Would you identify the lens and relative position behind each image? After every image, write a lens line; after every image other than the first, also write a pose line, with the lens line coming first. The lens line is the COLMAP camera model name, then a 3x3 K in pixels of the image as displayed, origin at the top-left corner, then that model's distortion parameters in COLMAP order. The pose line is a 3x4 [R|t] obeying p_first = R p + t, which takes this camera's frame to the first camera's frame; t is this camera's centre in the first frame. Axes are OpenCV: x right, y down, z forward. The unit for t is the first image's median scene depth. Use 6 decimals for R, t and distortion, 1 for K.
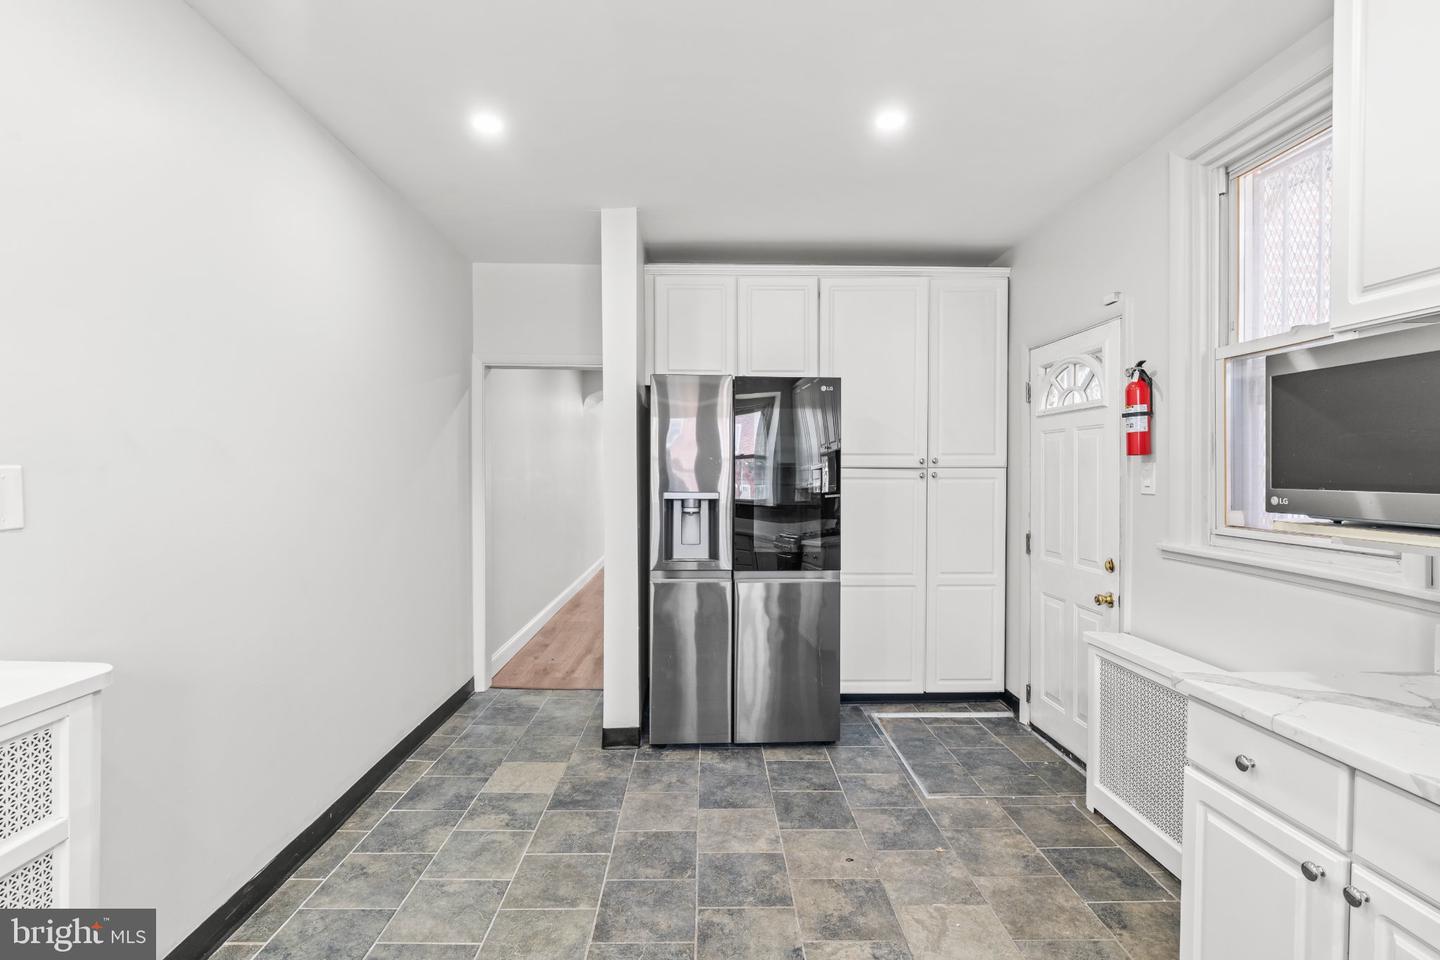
lens RADIAL K [[693.5, 0, 717.4], [0, 693.5, 484.2], [0, 0, 1]] dist [-0.008737, 0.005522]
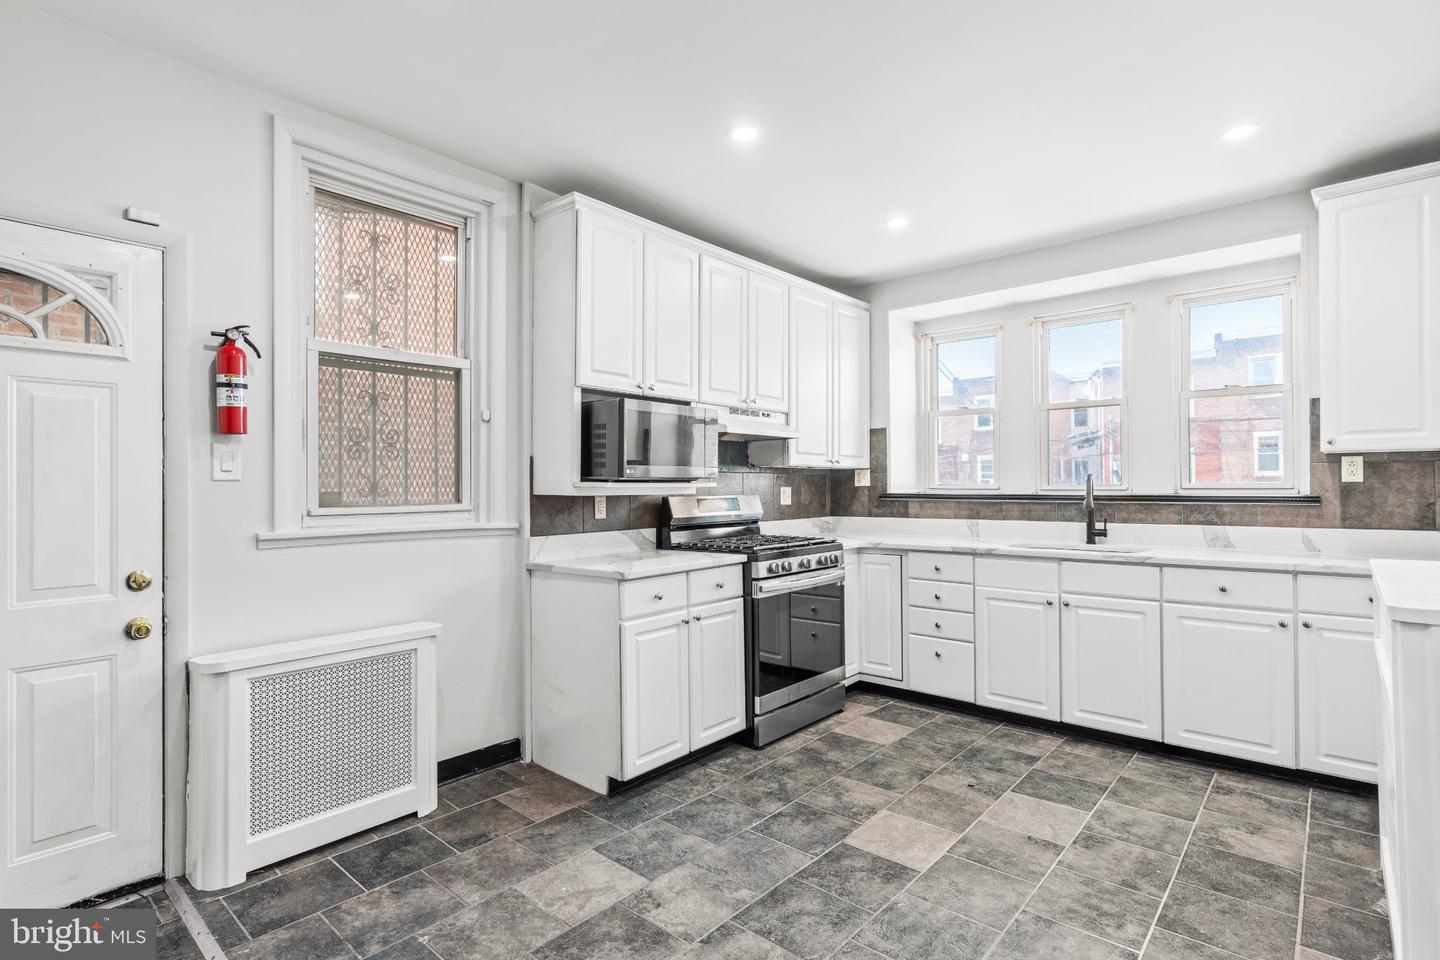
lens RADIAL K [[693.5, 0, 721.8], [0, 693.5, 479.7], [0, 0, 1]] dist [-0.008737, 0.005522]
pose [[-0.735511, 0.008232, 0.677462, -0.401418], [0.019549, 0.999768, 0.009075, 0.018532], [-0.677230, 0.019919, -0.735501, 1.210264]]
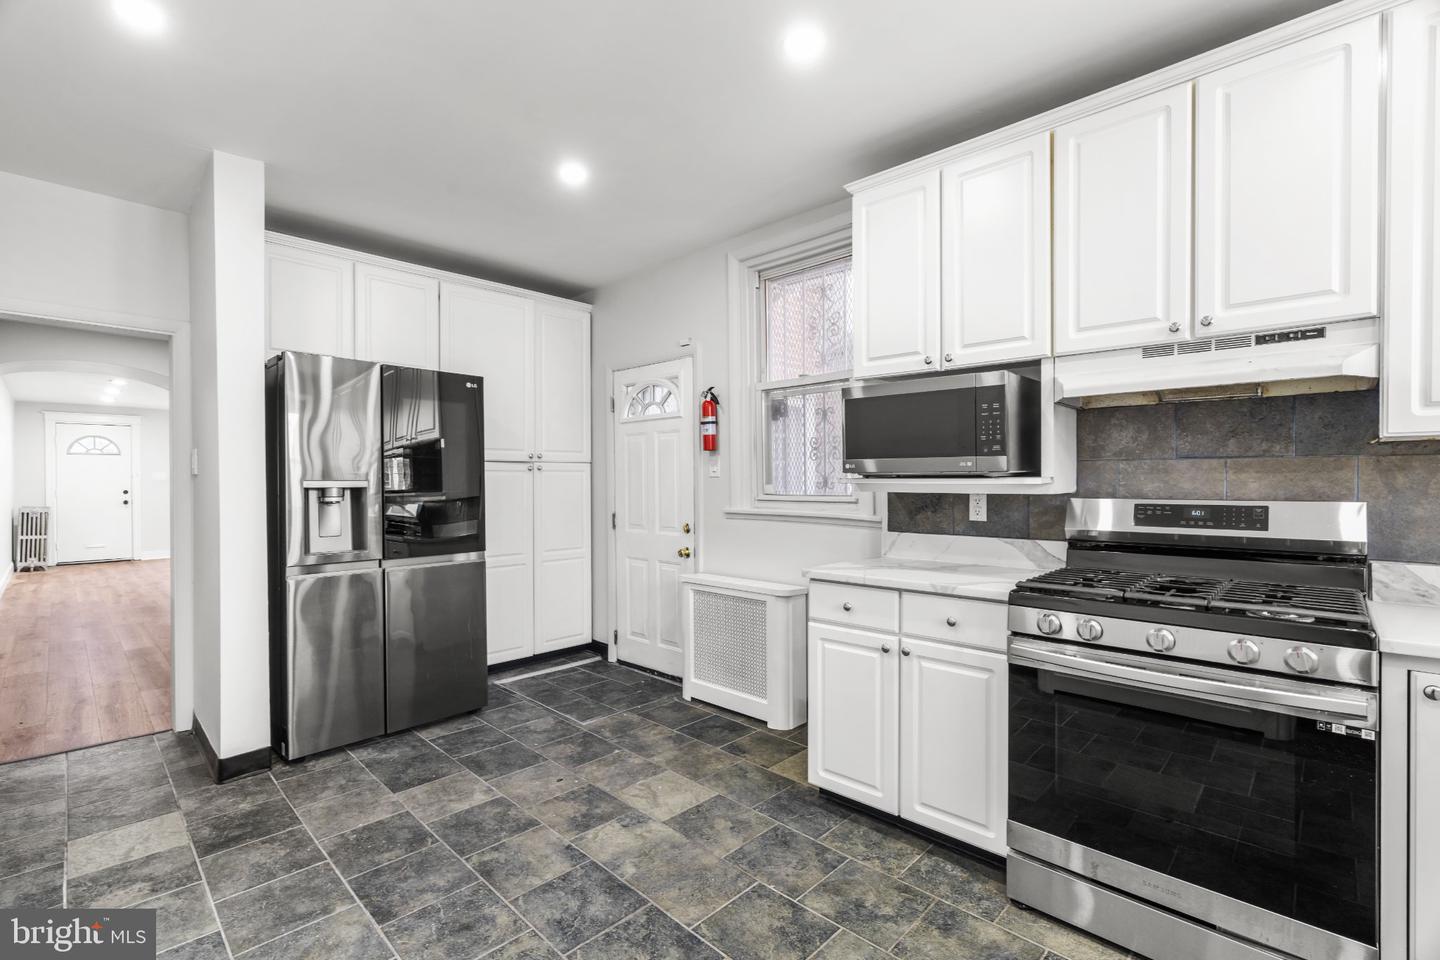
lens RADIAL K [[645.7, 0, 720.5], [0, 645.7, 482.5], [0, 0, 1]] dist [-0.007468, 0.002249]
pose [[0.709182, -0.006466, 0.704996, -0.348690], [0.019728, 0.999748, -0.010676, 0.041569], [-0.704750, 0.021479, 0.709131, 0.004452]]
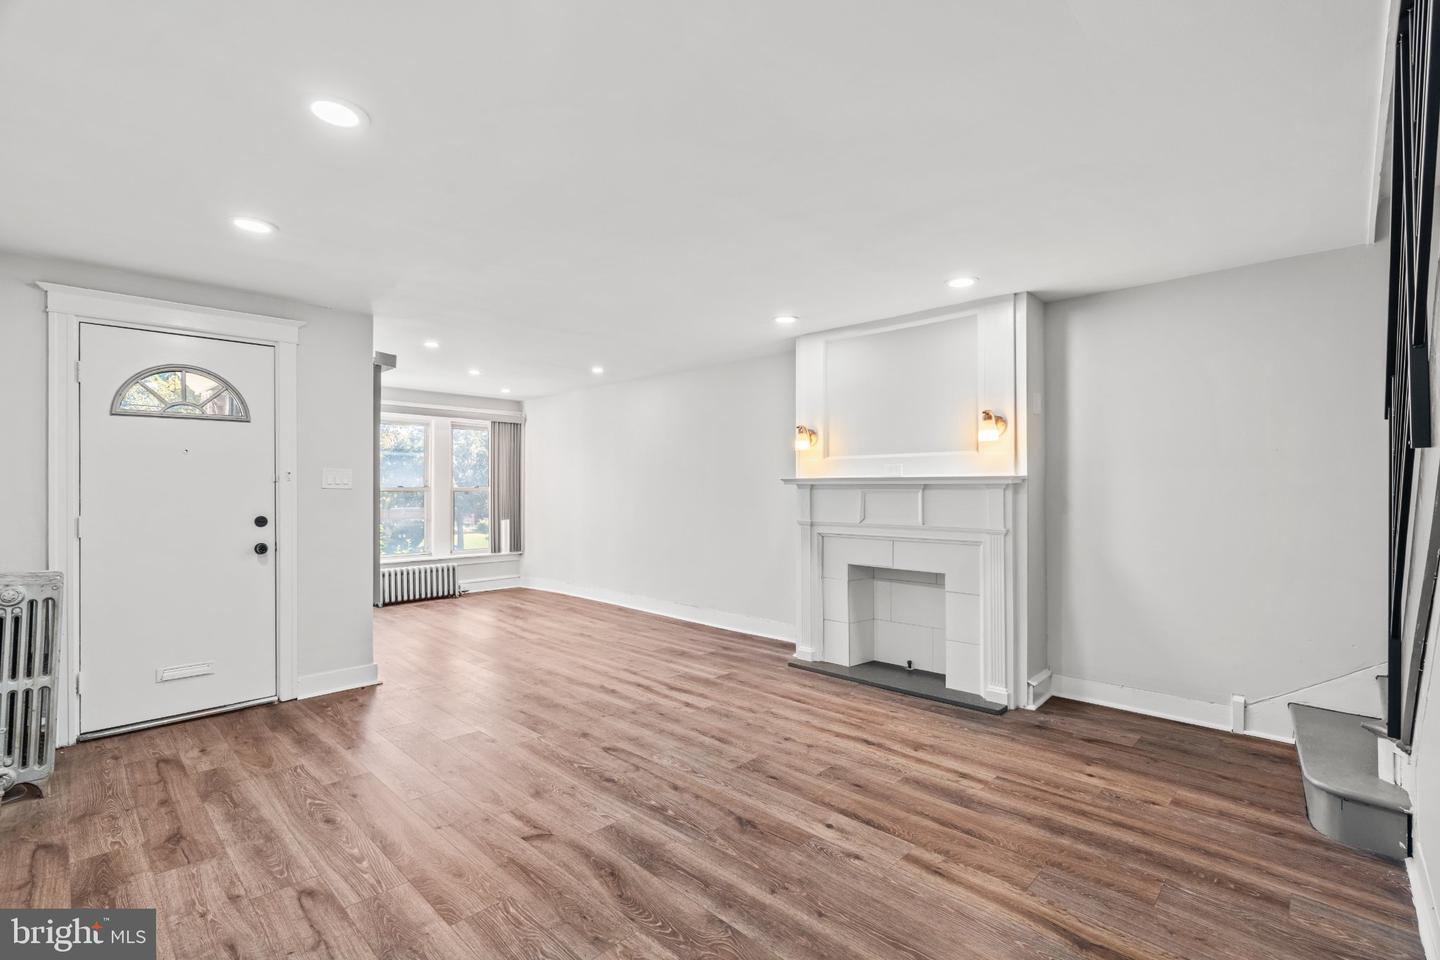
lens RADIAL K [[645.7, 0, 722.0], [0, 645.7, 484.8], [0, 0, 1]] dist [-0.007468, 0.002249]
pose [[0.707962, 0.003495, 0.706242, -0.433785], [0.014877, 0.999692, -0.019861, -0.035960], [-0.706094, 0.024568, 0.707692, 2.930078]]
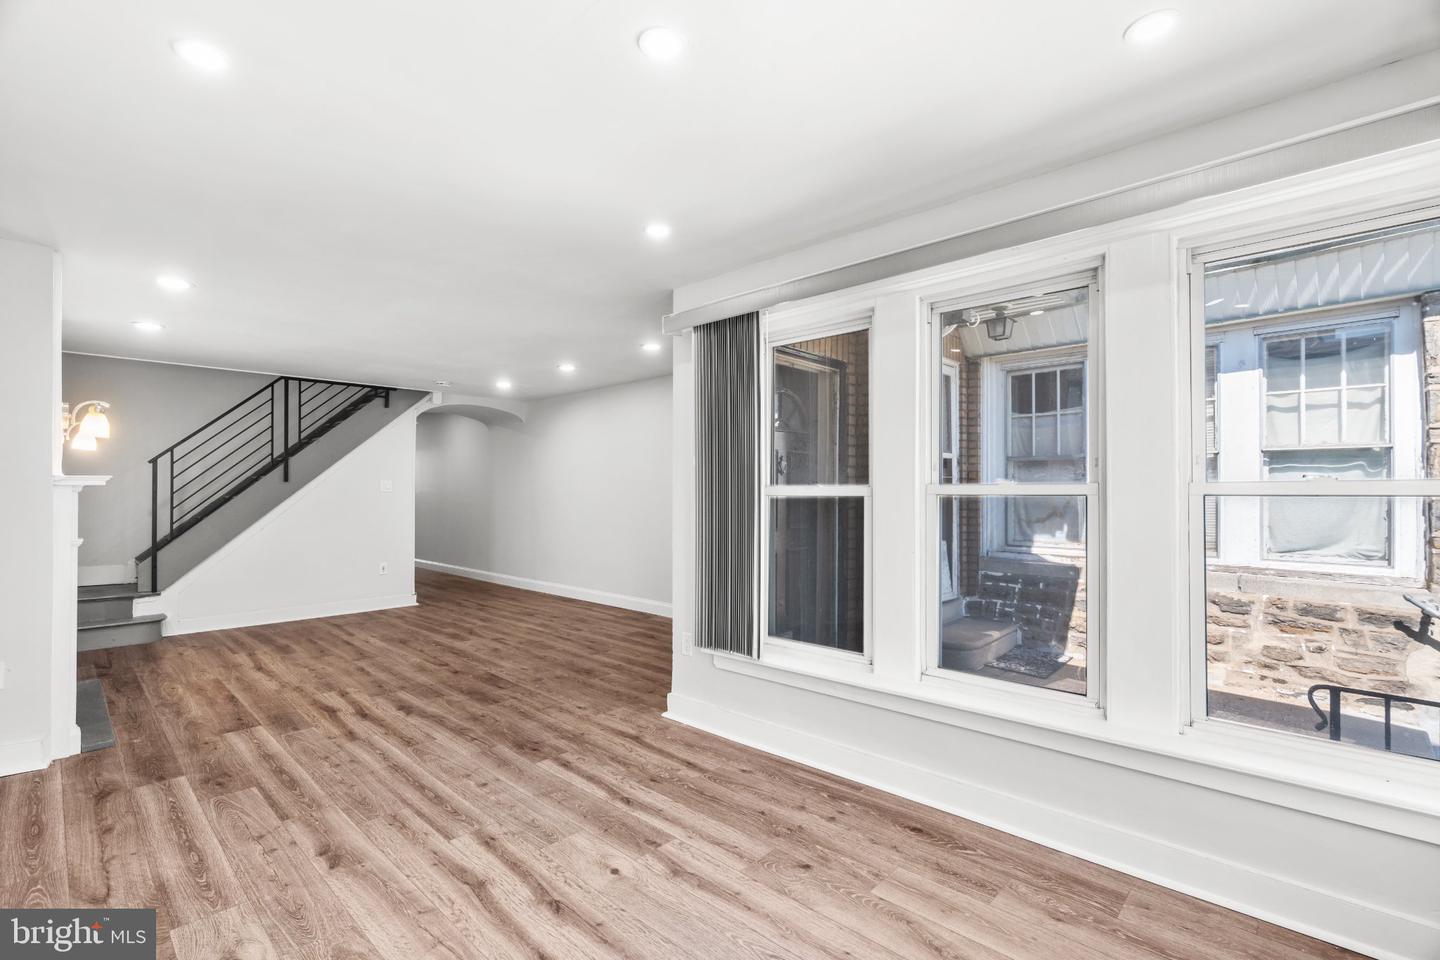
lens RADIAL K [[645.7, 0, 718.9], [0, 645.7, 486.1], [0, 0, 1]] dist [-0.007468, 0.002249]
pose [[-0.704286, -0.003908, -0.709906, 0.773371], [-0.010819, 0.999928, 0.005230, -0.077098], [0.709834, 0.011364, -0.704277, 5.287176]]
